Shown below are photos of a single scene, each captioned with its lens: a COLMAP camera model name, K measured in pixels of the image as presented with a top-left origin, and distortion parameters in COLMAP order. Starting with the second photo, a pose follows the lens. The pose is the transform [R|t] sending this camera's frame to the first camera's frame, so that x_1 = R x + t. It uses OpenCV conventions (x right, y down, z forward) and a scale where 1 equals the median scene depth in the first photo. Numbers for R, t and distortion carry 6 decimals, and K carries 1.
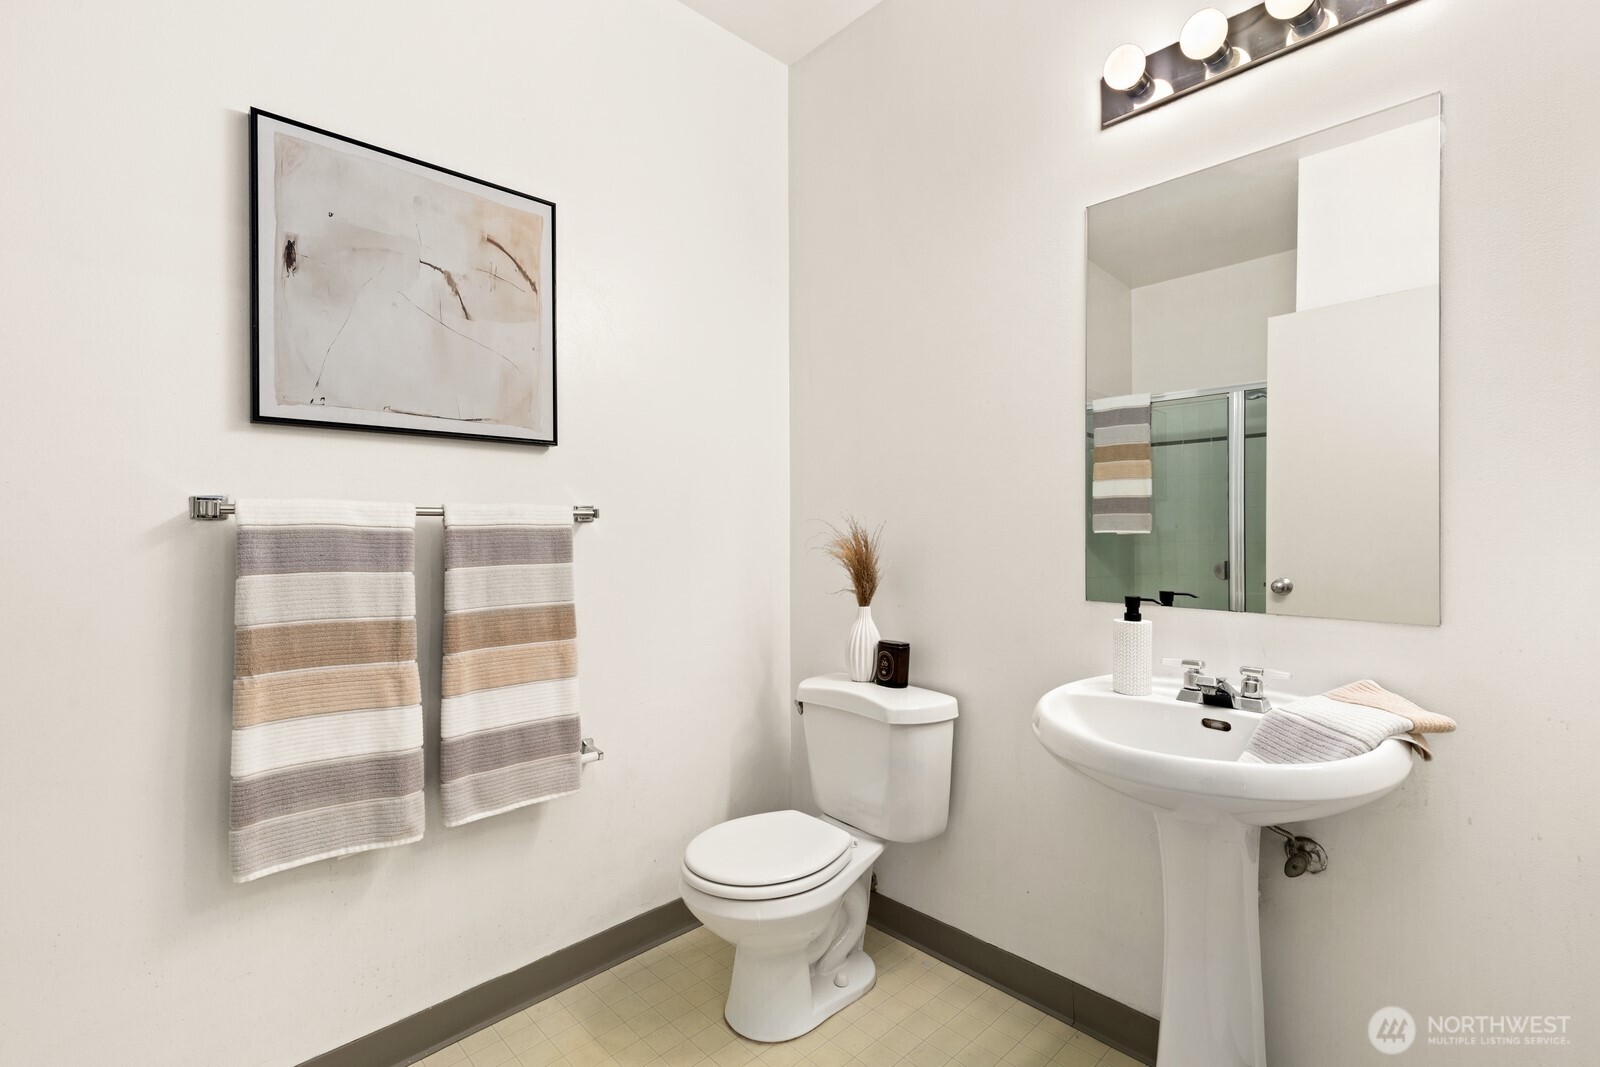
lens RADIAL K [[724.2, 0, 800.0], [0, 724.2, 529.7], [0, 0, 1]] dist [0.004927, 0.000097]
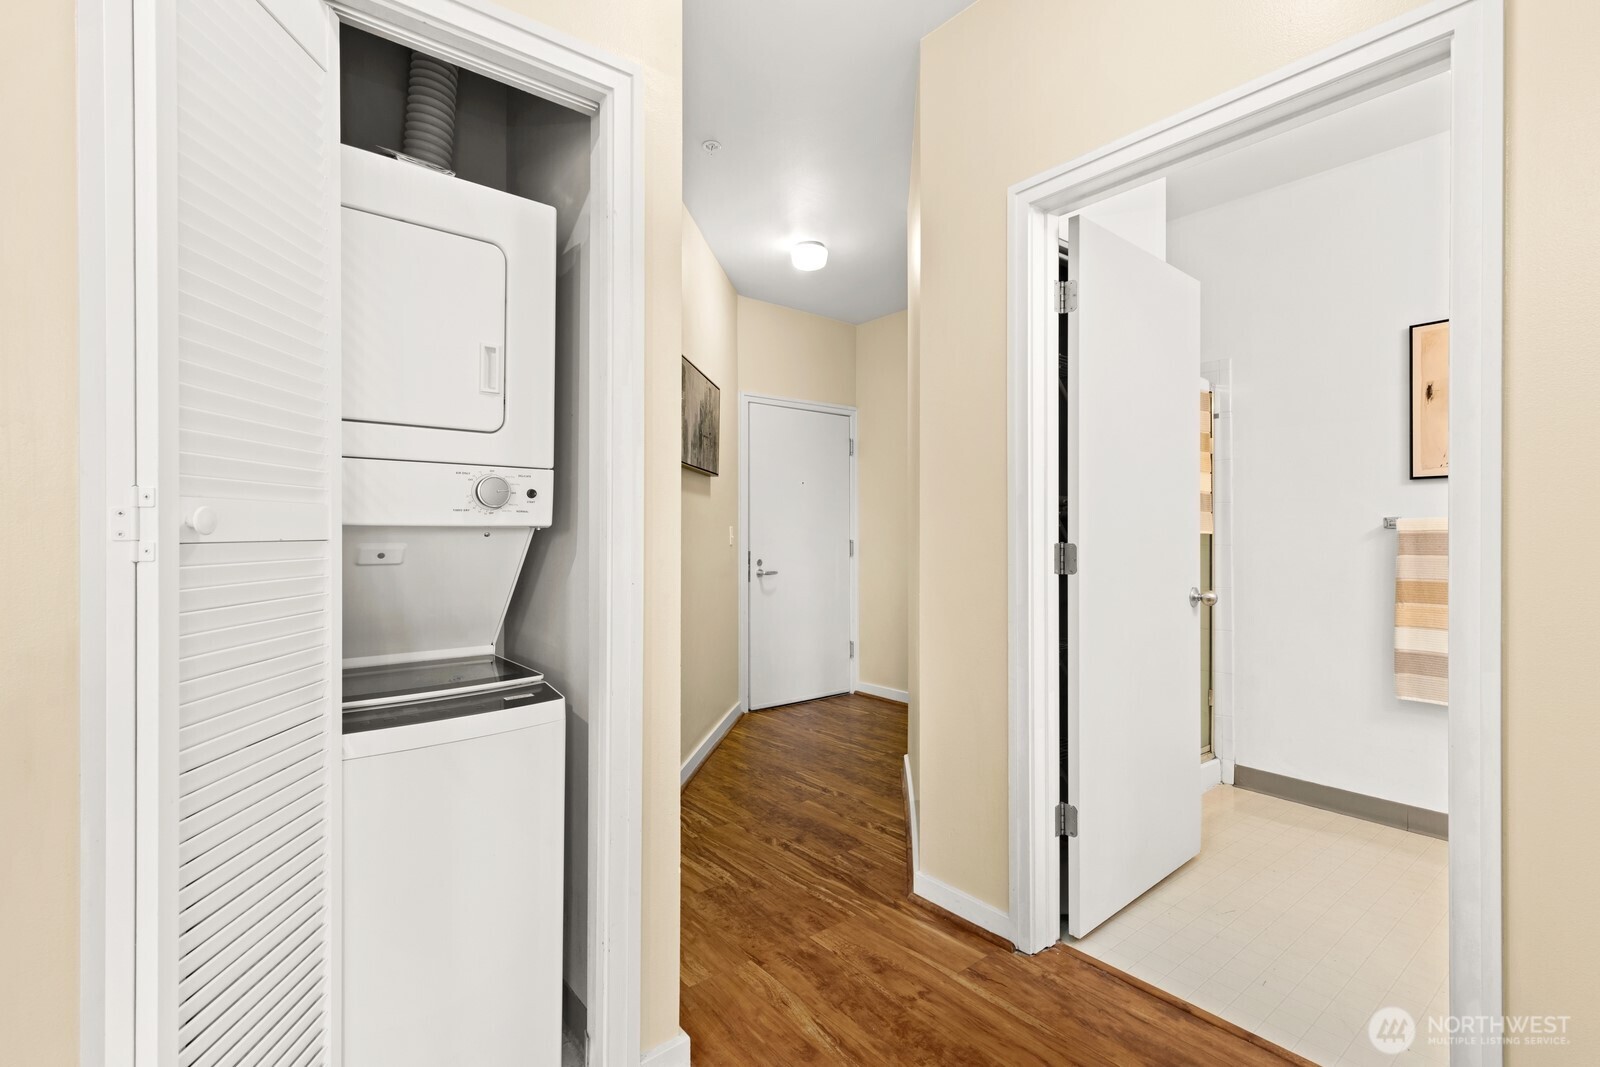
lens RADIAL K [[724.2, 0, 800.4], [0, 724.2, 529.3], [0, 0, 1]] dist [0.004927, 0.000097]
pose [[-0.070215, 0.000267, -0.997532, 1.421564], [0.003481, 0.999994, 0.000022, -0.017447], [0.997526, -0.003471, -0.070215, -0.570411]]
